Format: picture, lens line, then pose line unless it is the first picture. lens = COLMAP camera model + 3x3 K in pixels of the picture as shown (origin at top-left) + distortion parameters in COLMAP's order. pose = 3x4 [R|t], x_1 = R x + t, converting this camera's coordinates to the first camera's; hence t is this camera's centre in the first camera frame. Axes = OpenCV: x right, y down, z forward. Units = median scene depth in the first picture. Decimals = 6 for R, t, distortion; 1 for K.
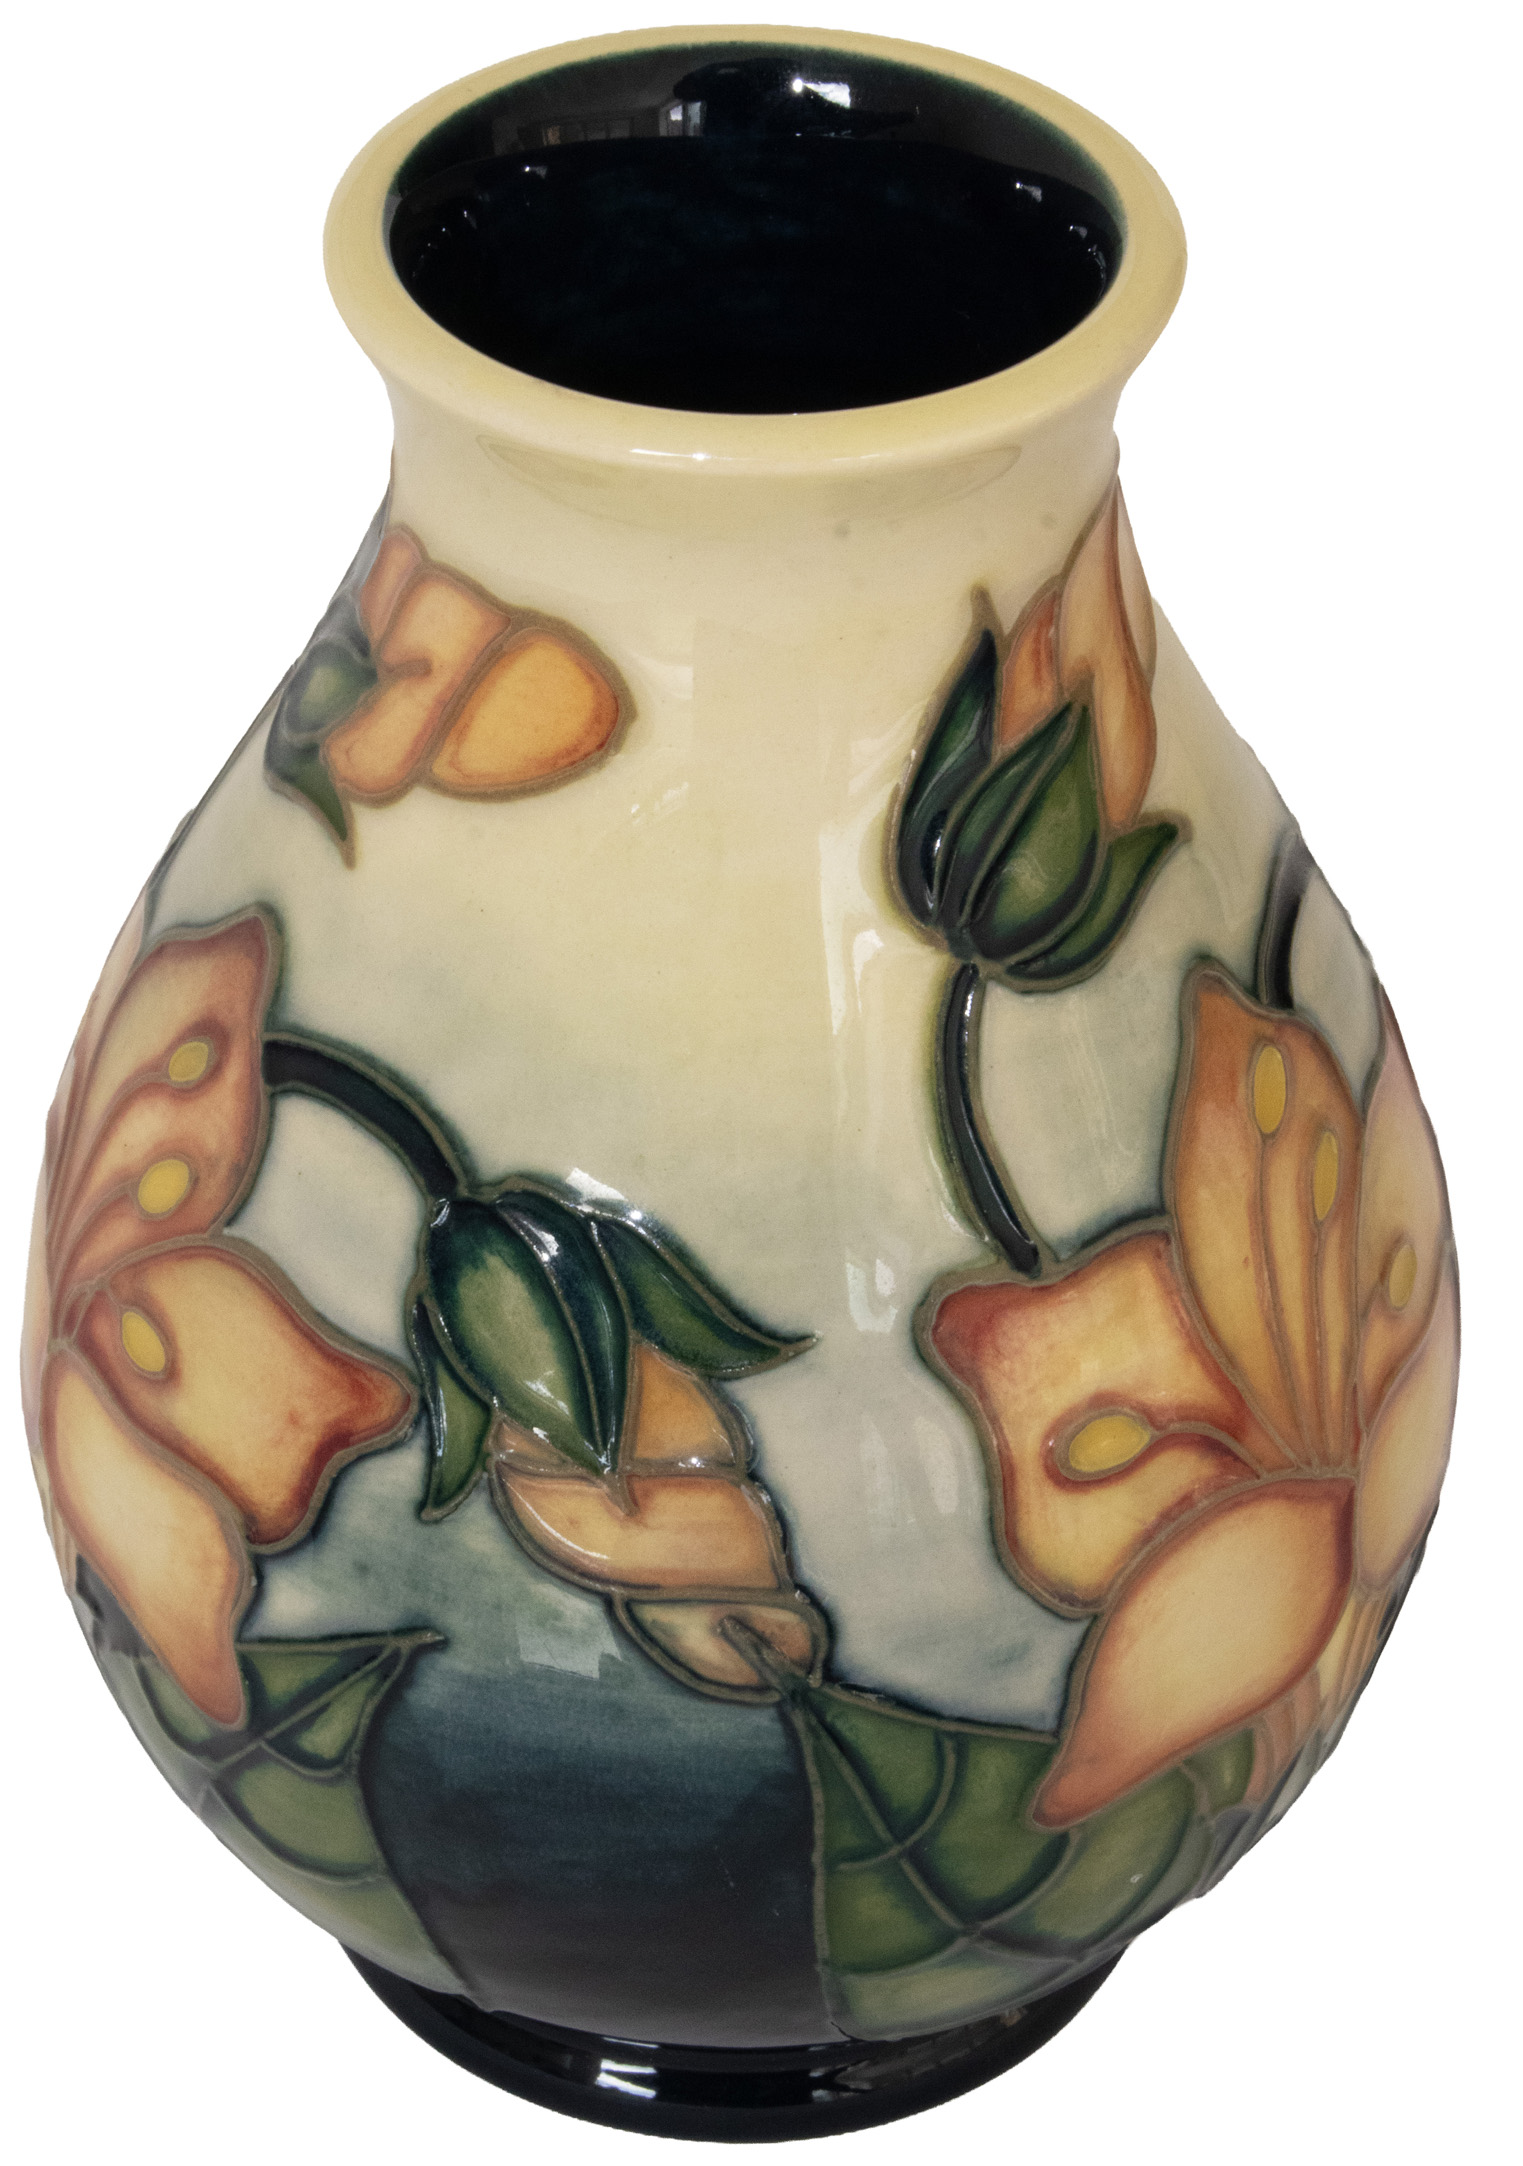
lens RADIAL K [[5812.0, 0, 761.5], [0, 5812.0, 1083.0], [0, 0, 1]] dist [0.035125, -0.866349]
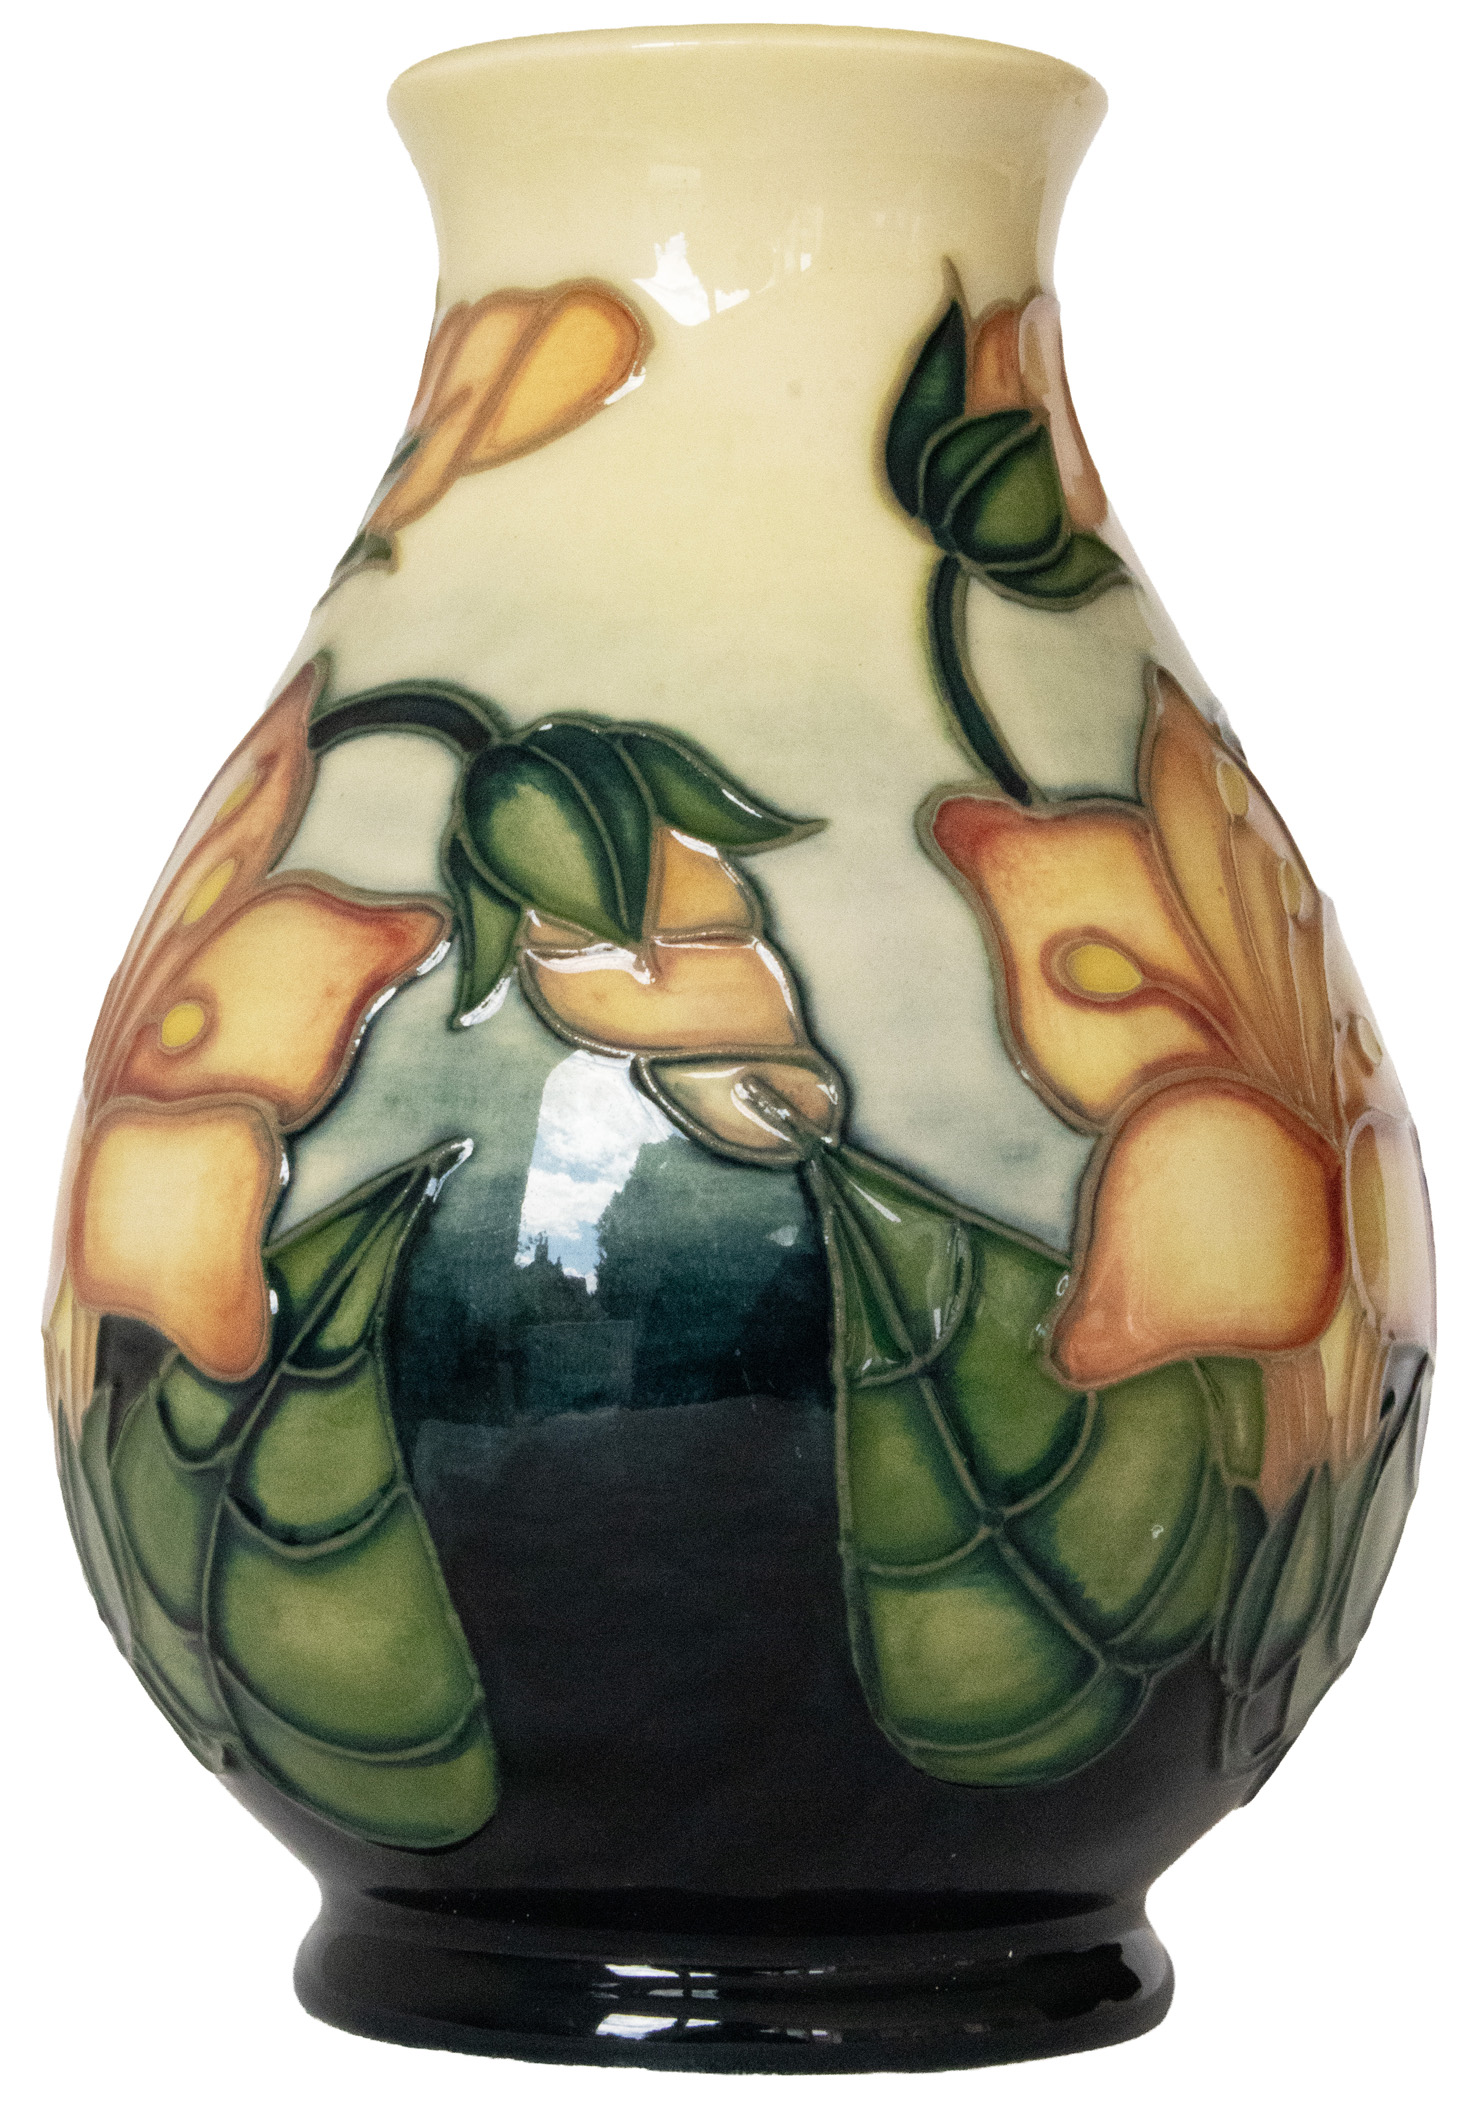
lens RADIAL K [[5653.7, 0, 737.0], [0, 5653.7, 1053.5], [0, 0, 1]] dist [0.035125, -0.866349]
pose [[0.999577, -0.005338, 0.028575, -0.036589], [0.021967, 0.782500, -0.622263, 0.716341], [-0.019038, 0.622628, 0.782286, 0.206408]]
